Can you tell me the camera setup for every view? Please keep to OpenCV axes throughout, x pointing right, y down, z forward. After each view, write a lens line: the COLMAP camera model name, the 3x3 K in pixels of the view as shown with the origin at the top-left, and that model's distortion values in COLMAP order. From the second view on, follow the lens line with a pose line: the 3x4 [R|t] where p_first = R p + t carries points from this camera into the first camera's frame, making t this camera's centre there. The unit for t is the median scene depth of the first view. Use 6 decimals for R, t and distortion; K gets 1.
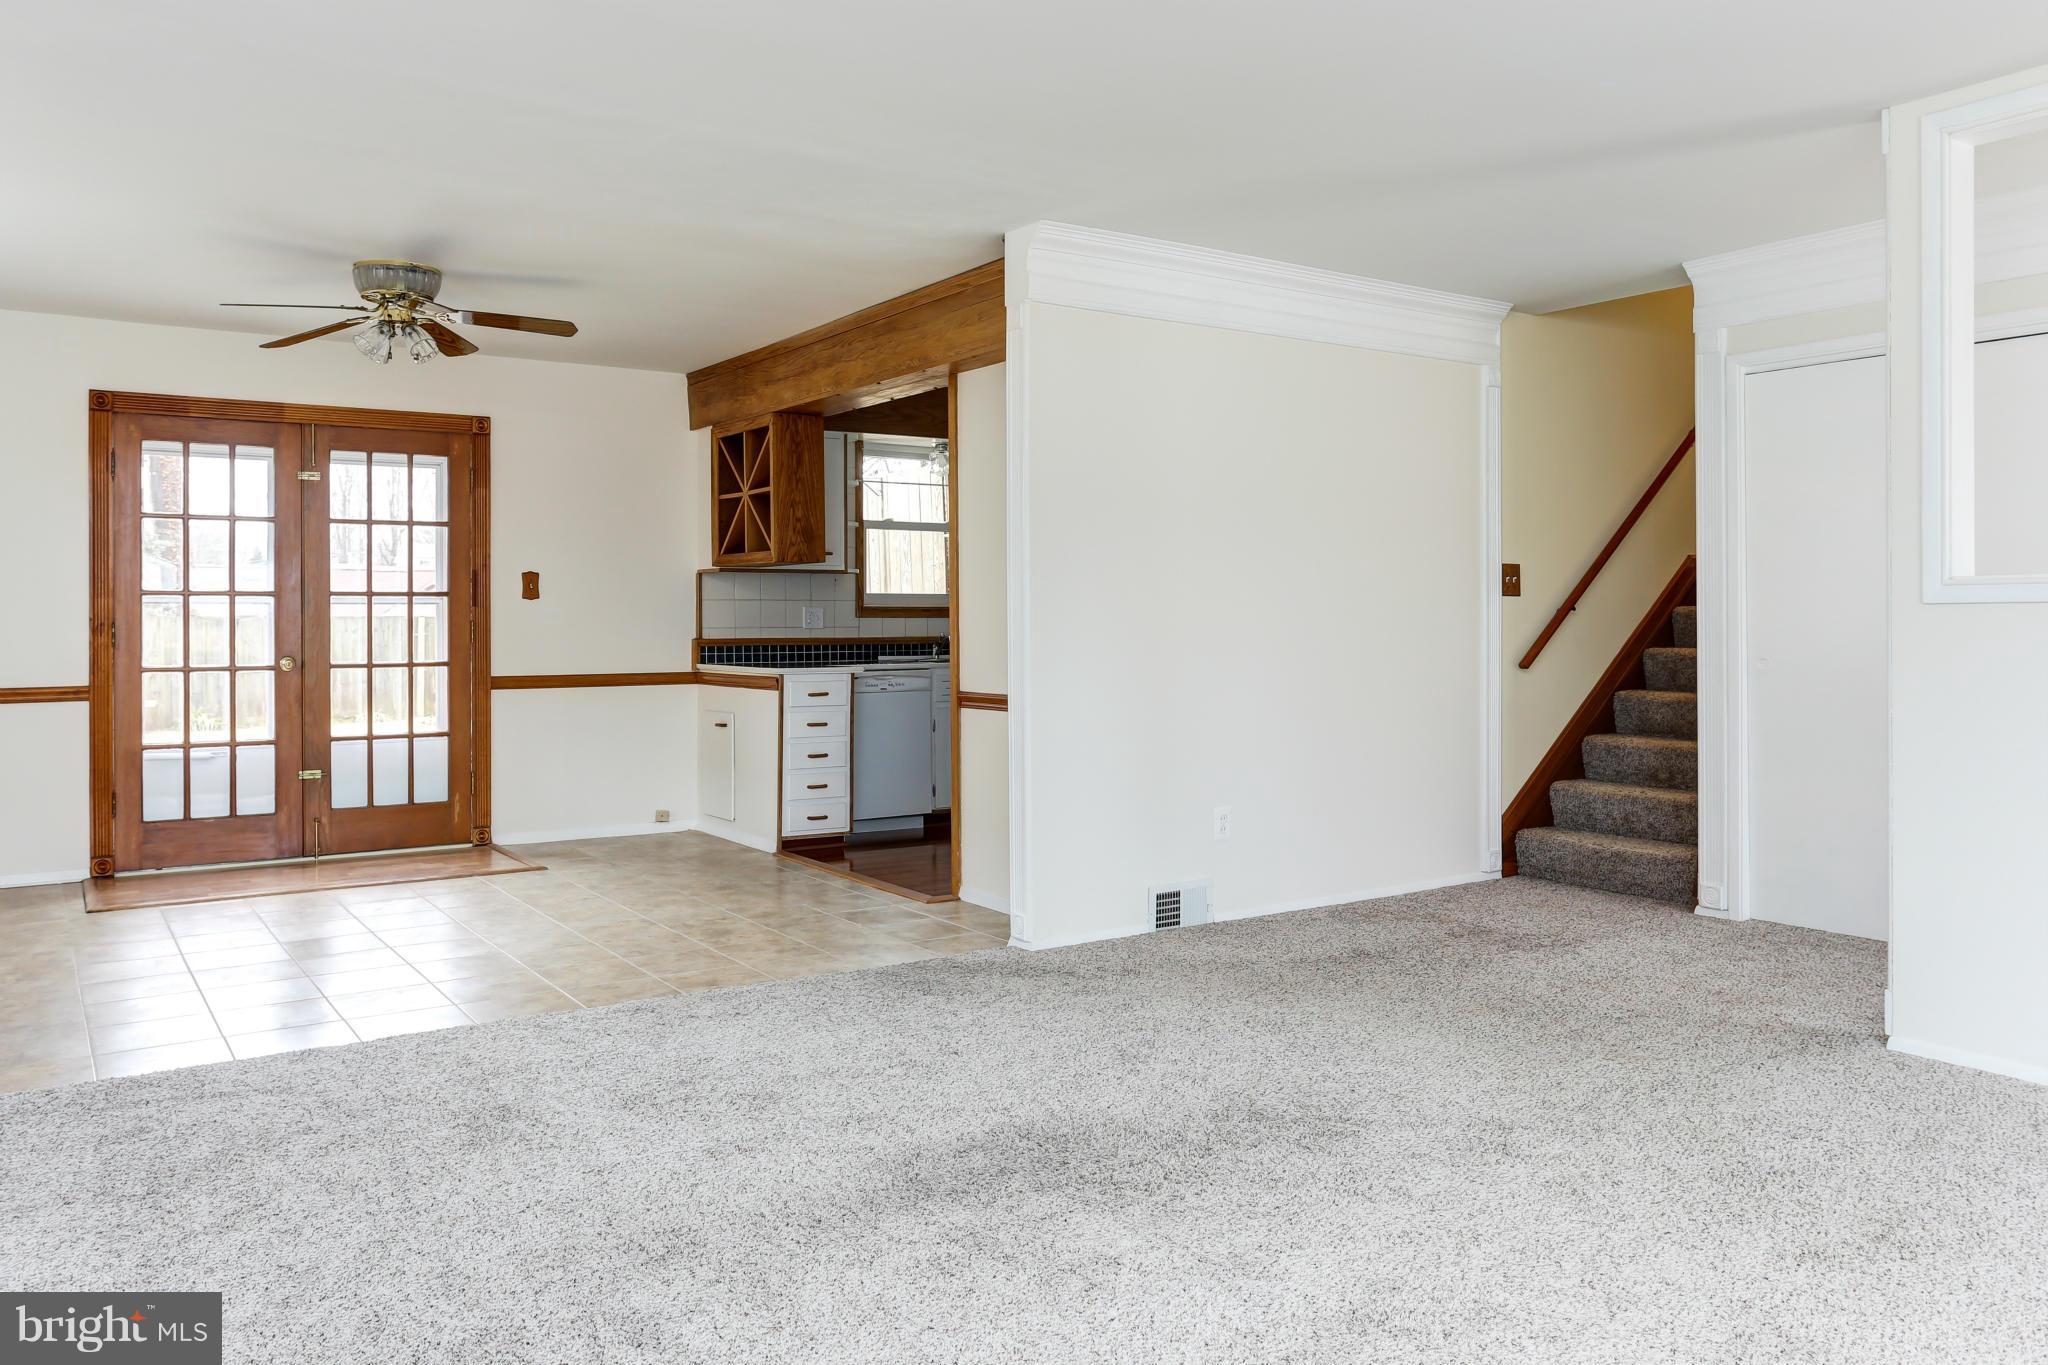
lens RADIAL K [[1484.1, 0, 1030.7], [0, 1484.1, 616.3], [0, 0, 1]] dist [-0.018792, 0.025194]
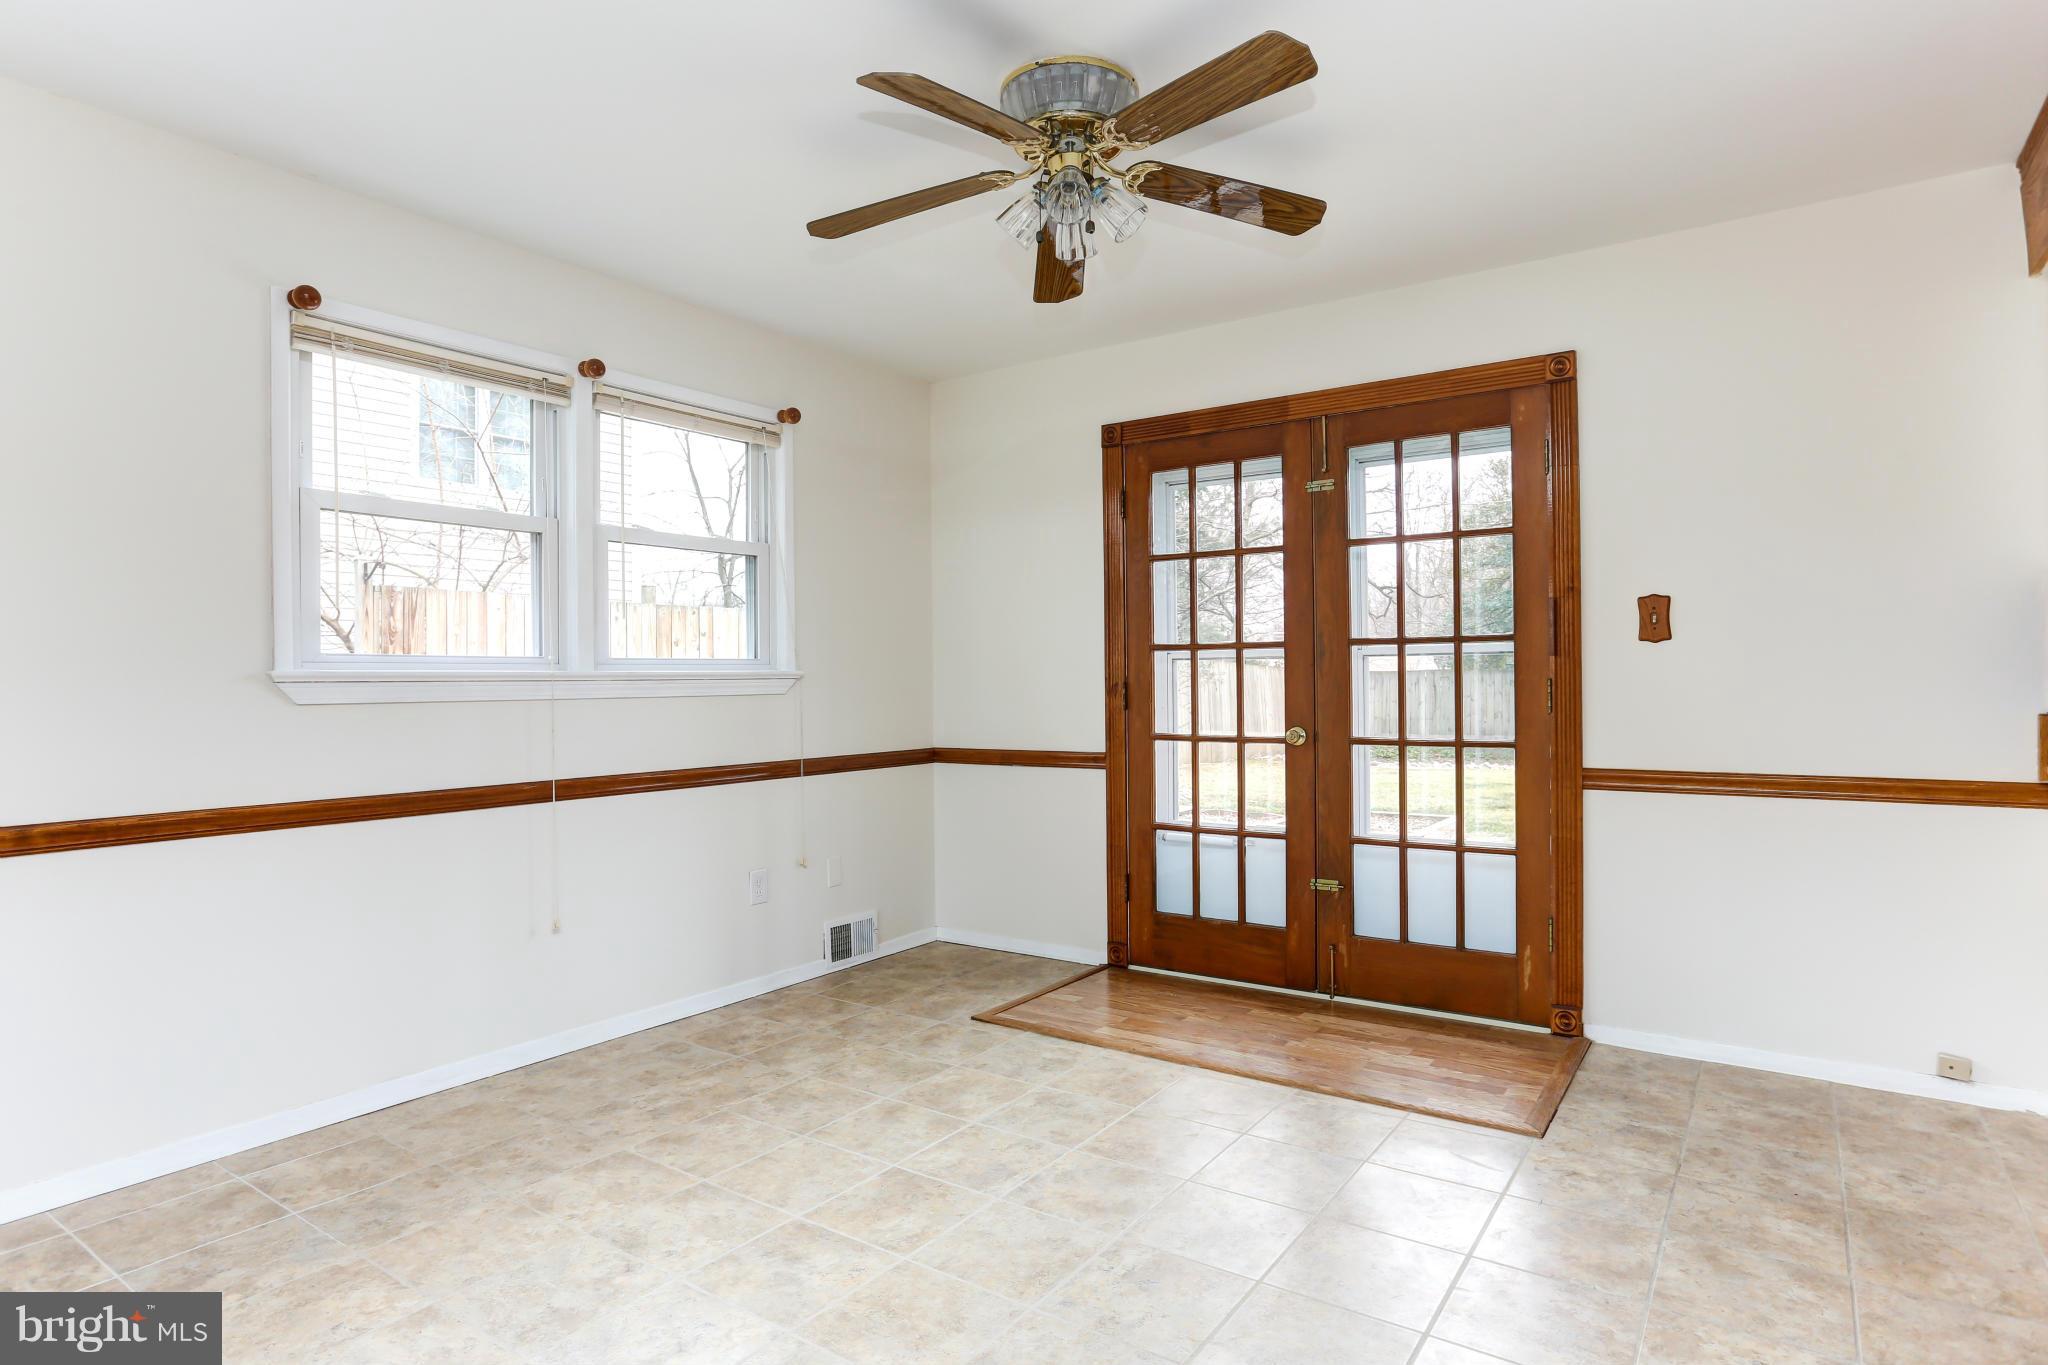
lens RADIAL K [[1127.7, 0, 1005.8], [0, 1127.7, 673.3], [0, 0, 1]] dist [-0.039242, 0.016909]
pose [[0.342246, -0.007327, -0.939582, -0.008138], [0.008052, 0.999956, -0.004865, 0.001551], [0.939576, -0.005900, 0.342290, 0.639767]]
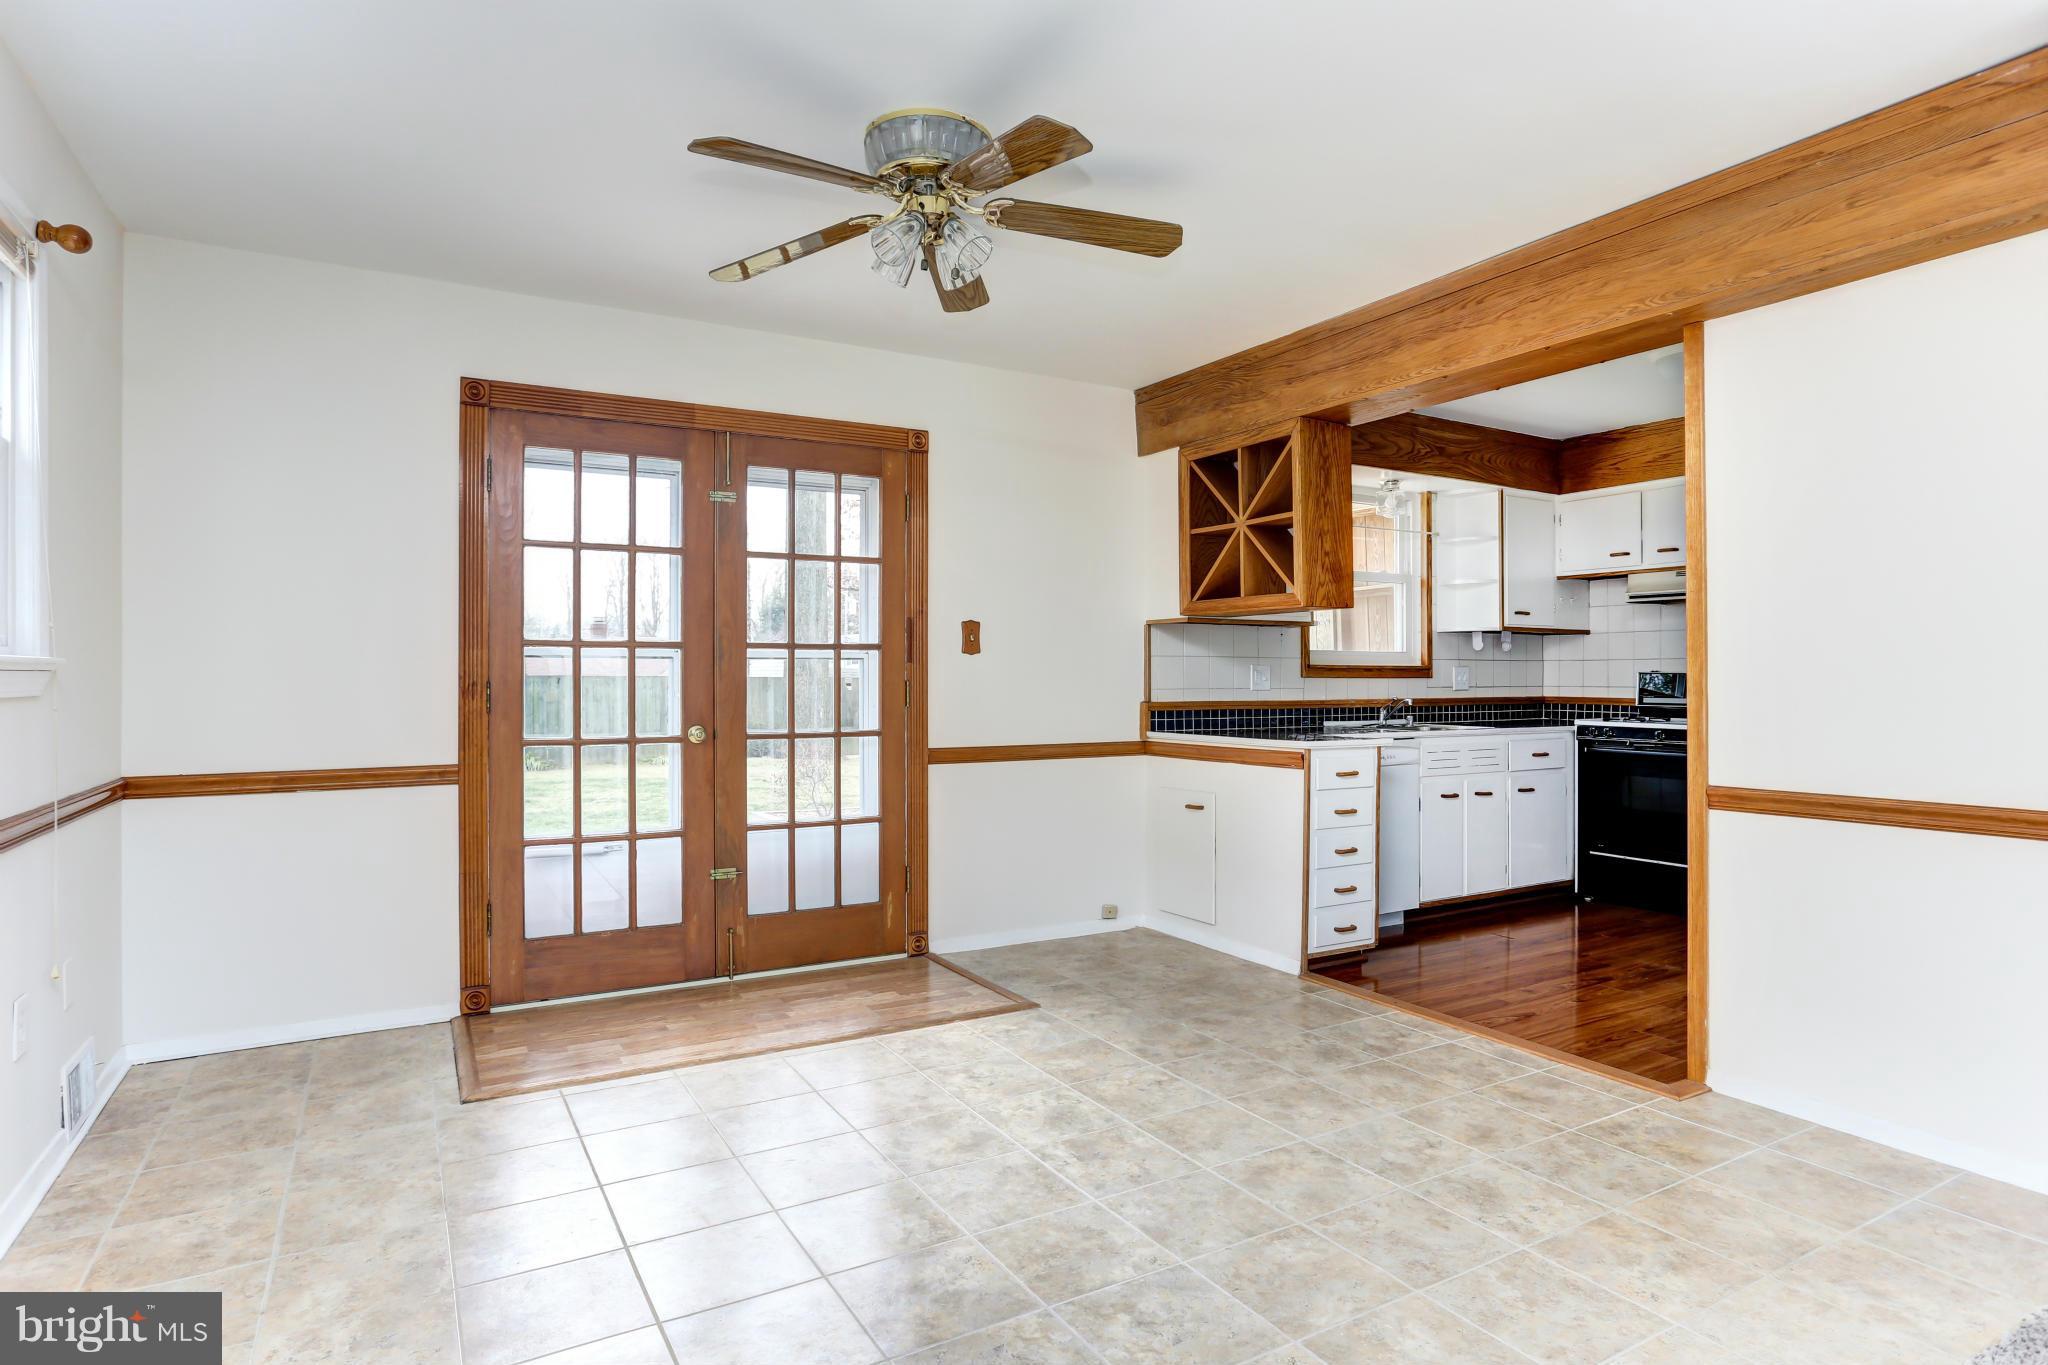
lens RADIAL K [[1127.7, 0, 1080.2], [0, 1127.7, 675.8], [0, 0, 1]] dist [-0.039242, 0.016909]
pose [[0.999129, 0.002523, -0.041647, -0.265446], [-0.002602, 0.999995, -0.001852, 0.001674], [0.041642, 0.001959, 0.999131, 0.398319]]
